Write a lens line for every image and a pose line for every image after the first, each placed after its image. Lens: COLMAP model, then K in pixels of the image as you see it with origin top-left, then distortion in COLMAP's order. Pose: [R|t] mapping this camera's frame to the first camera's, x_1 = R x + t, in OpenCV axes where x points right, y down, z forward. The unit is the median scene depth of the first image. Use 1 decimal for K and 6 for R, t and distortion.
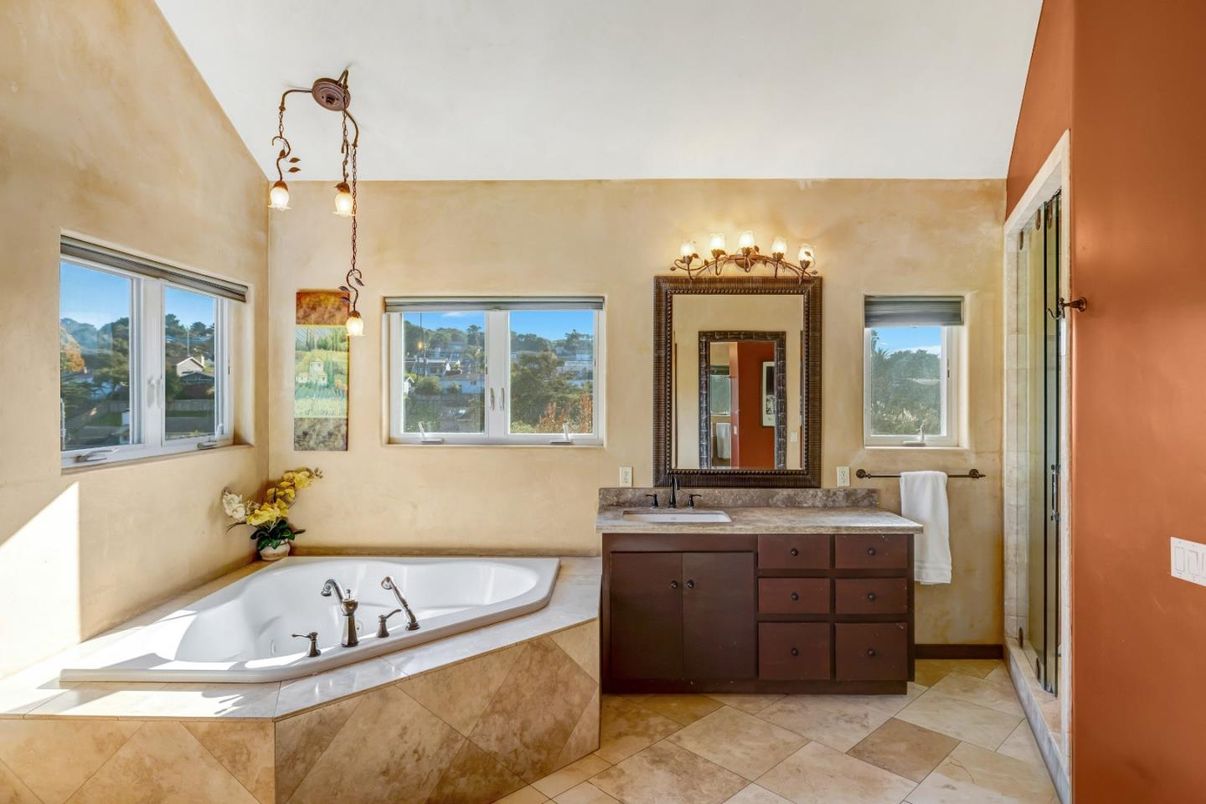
lens RADIAL K [[687.2, 0, 591.3], [0, 687.2, 393.4], [0, 0, 1]] dist [0.003848, -0.002220]
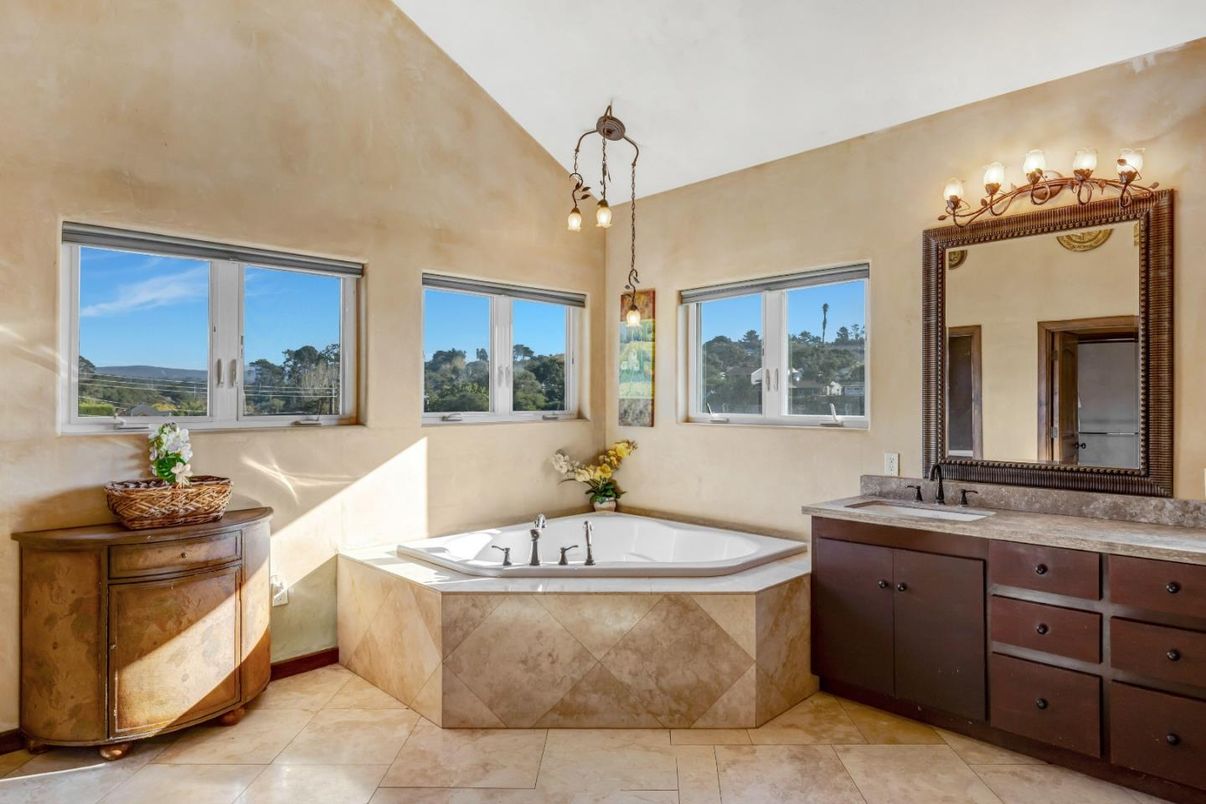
lens RADIAL K [[687.2, 0, 594.0], [0, 687.2, 394.8], [0, 0, 1]] dist [0.003848, -0.002220]
pose [[0.712264, -0.006256, -0.701883, 0.438557], [0.000851, 0.999967, -0.008049, 0.043419], [0.701911, 0.005136, 0.712246, 0.117548]]
